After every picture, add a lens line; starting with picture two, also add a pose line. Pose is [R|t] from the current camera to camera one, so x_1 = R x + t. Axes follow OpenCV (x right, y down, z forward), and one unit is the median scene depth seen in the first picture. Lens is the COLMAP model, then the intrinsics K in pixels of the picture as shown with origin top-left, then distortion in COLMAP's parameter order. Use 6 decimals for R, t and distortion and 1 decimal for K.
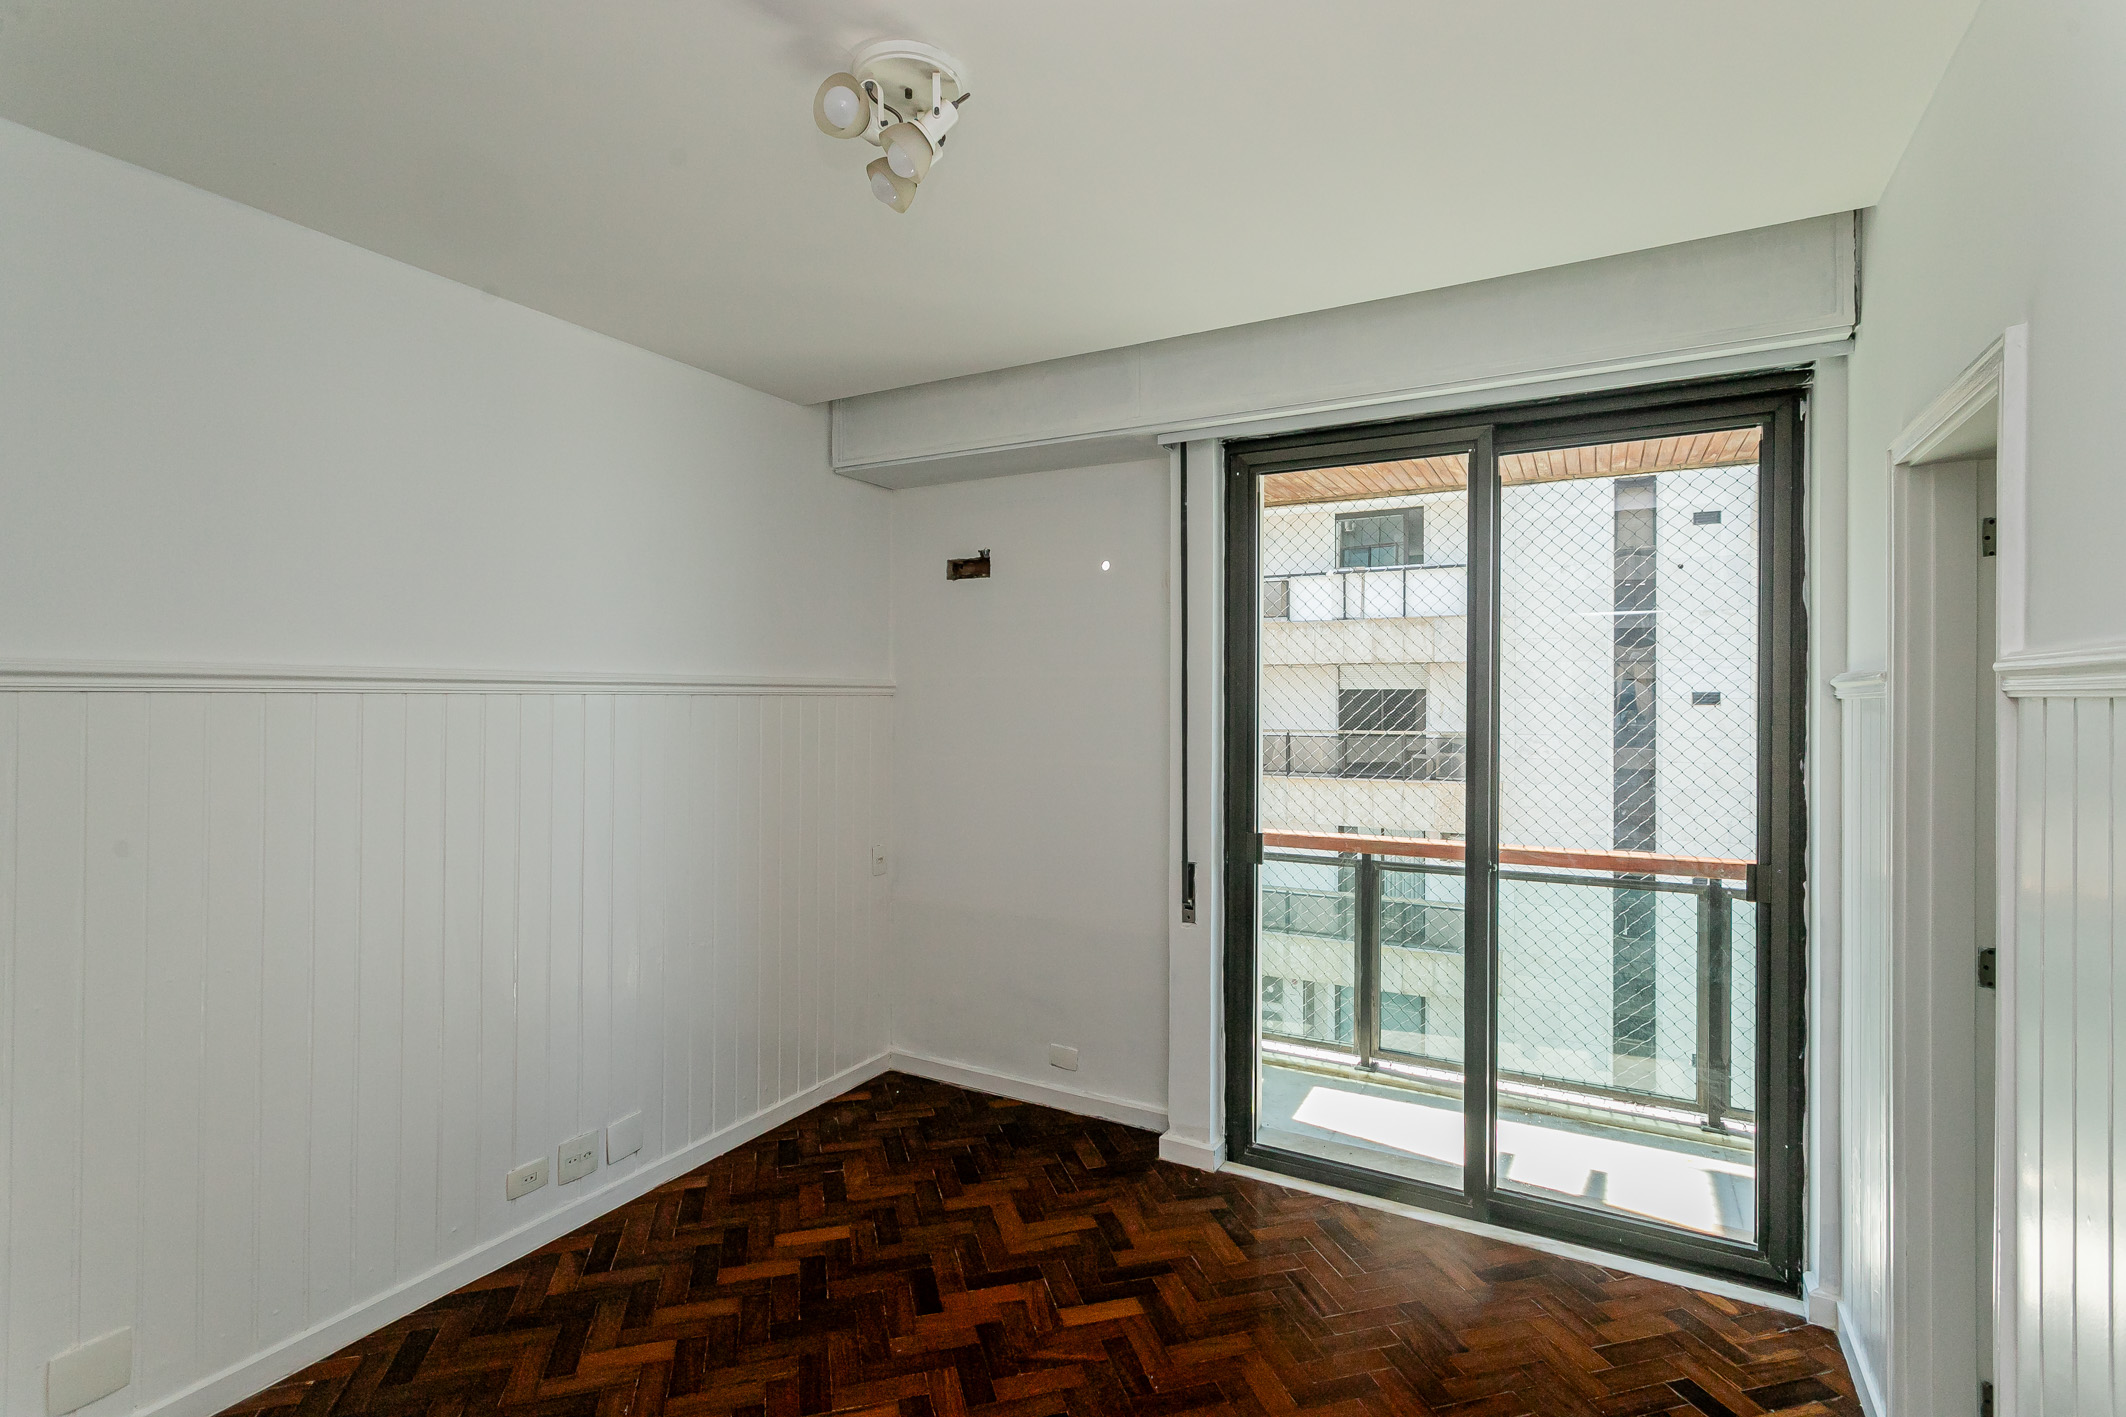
lens RADIAL K [[1018.6, 0, 1045.8], [0, 1018.6, 697.3], [0, 0, 1]] dist [0.010723, -0.000906]
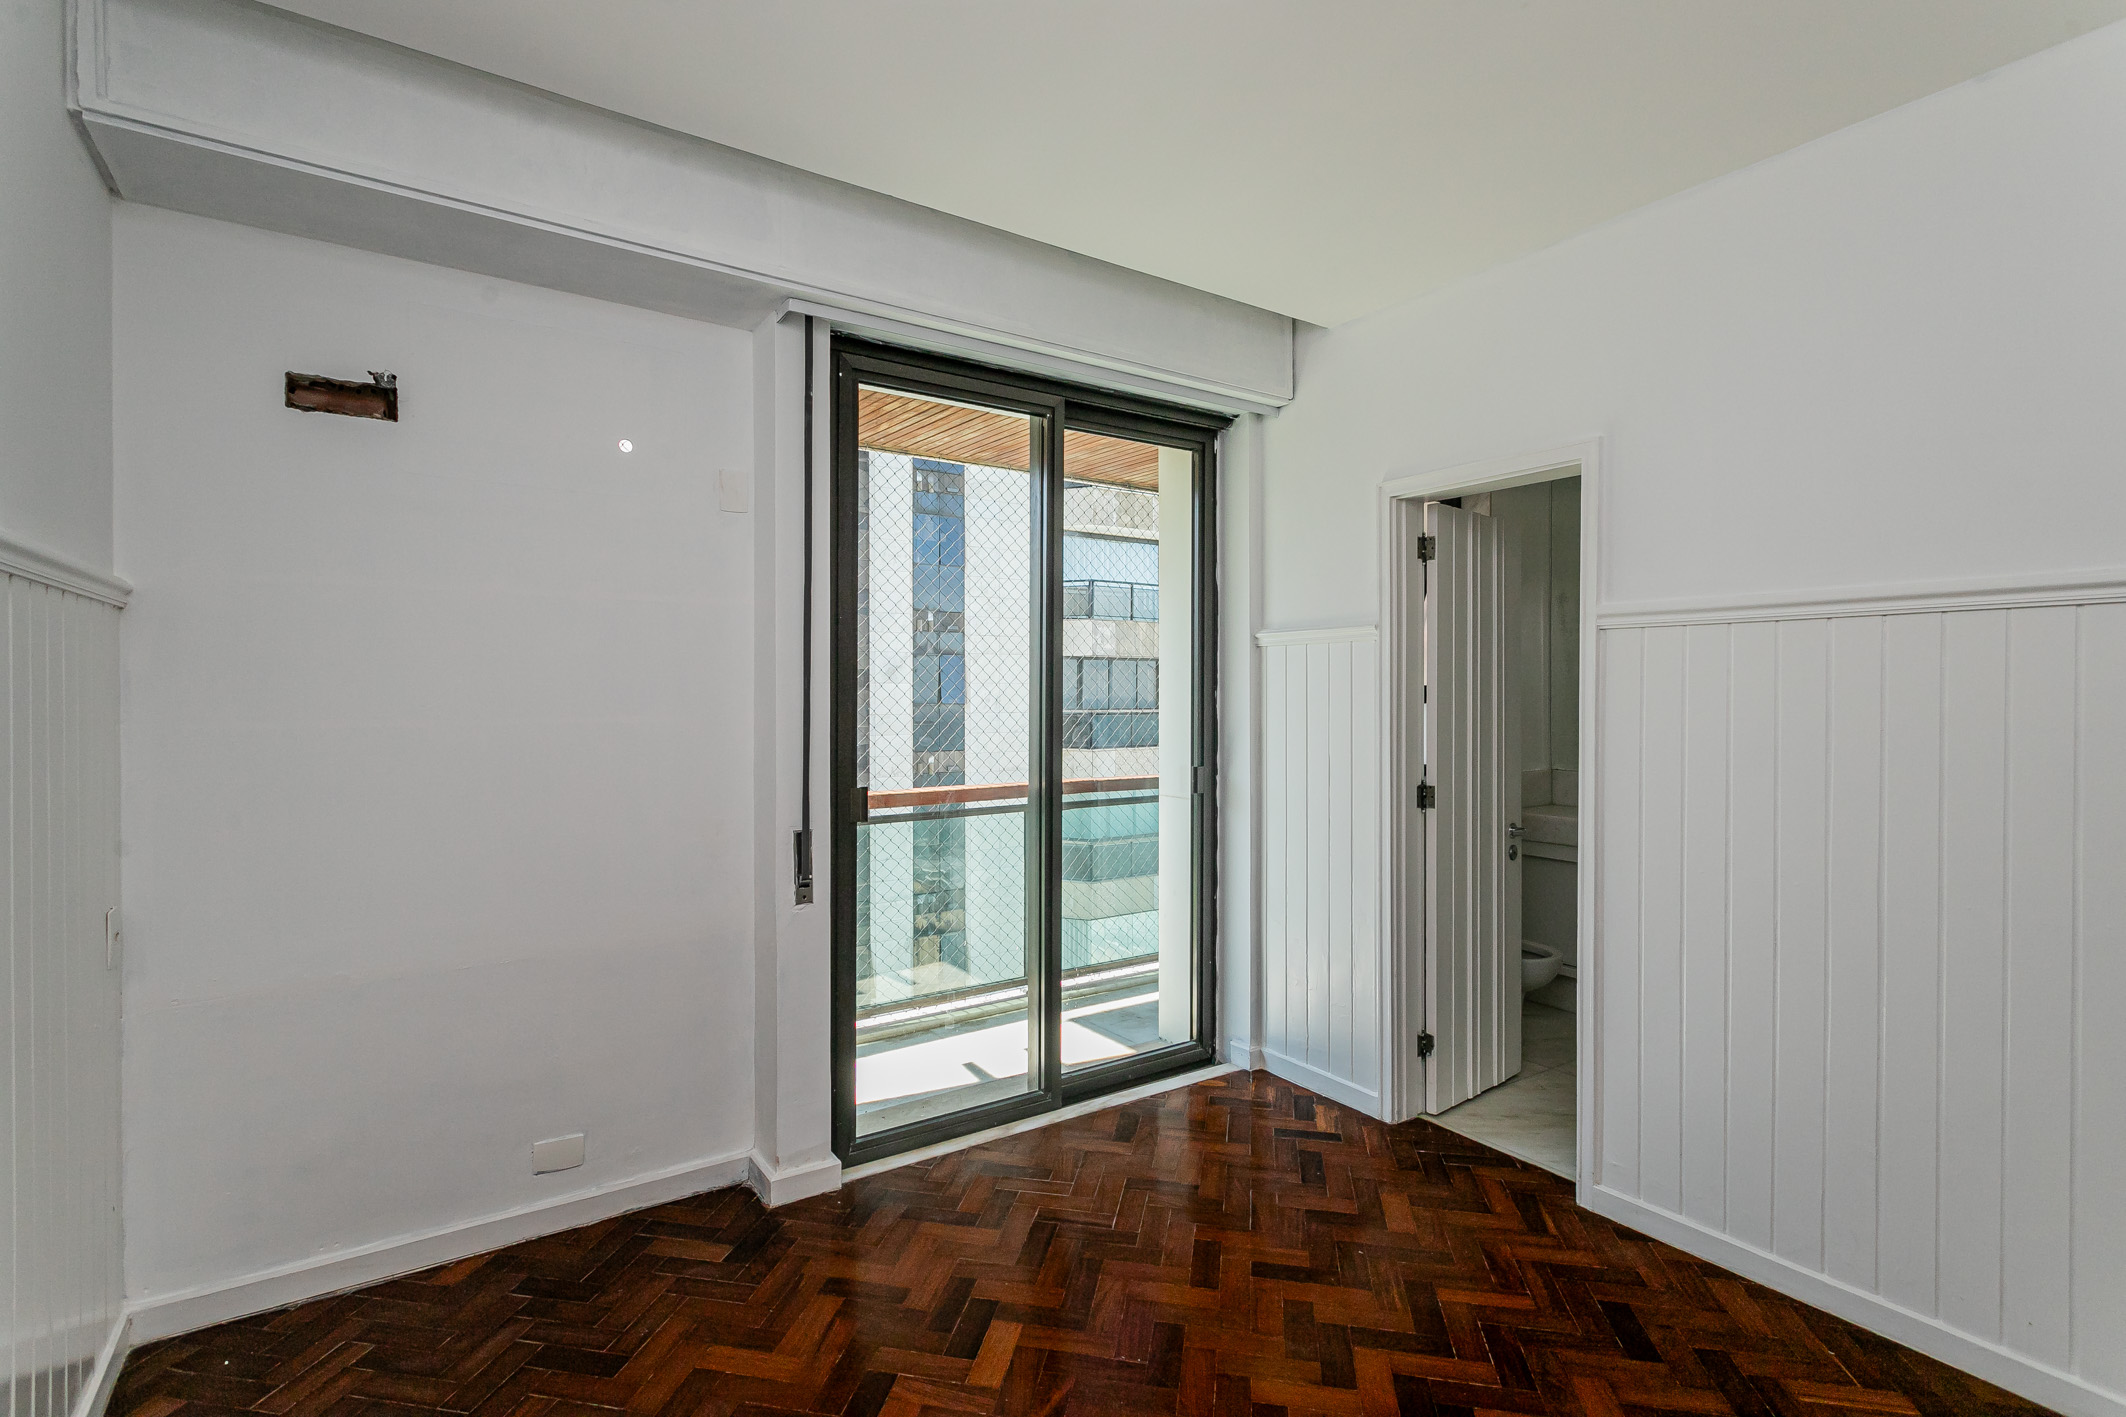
lens RADIAL K [[1018.6, 0, 1078.7], [0, 1018.6, 717.5], [0, 0, 1]] dist [0.010723, -0.000906]
pose [[0.432553, -0.027879, 0.901177, -0.501655], [-0.004260, 0.999447, 0.032964, 0.039070], [-0.901599, -0.018098, 0.432195, 0.444917]]
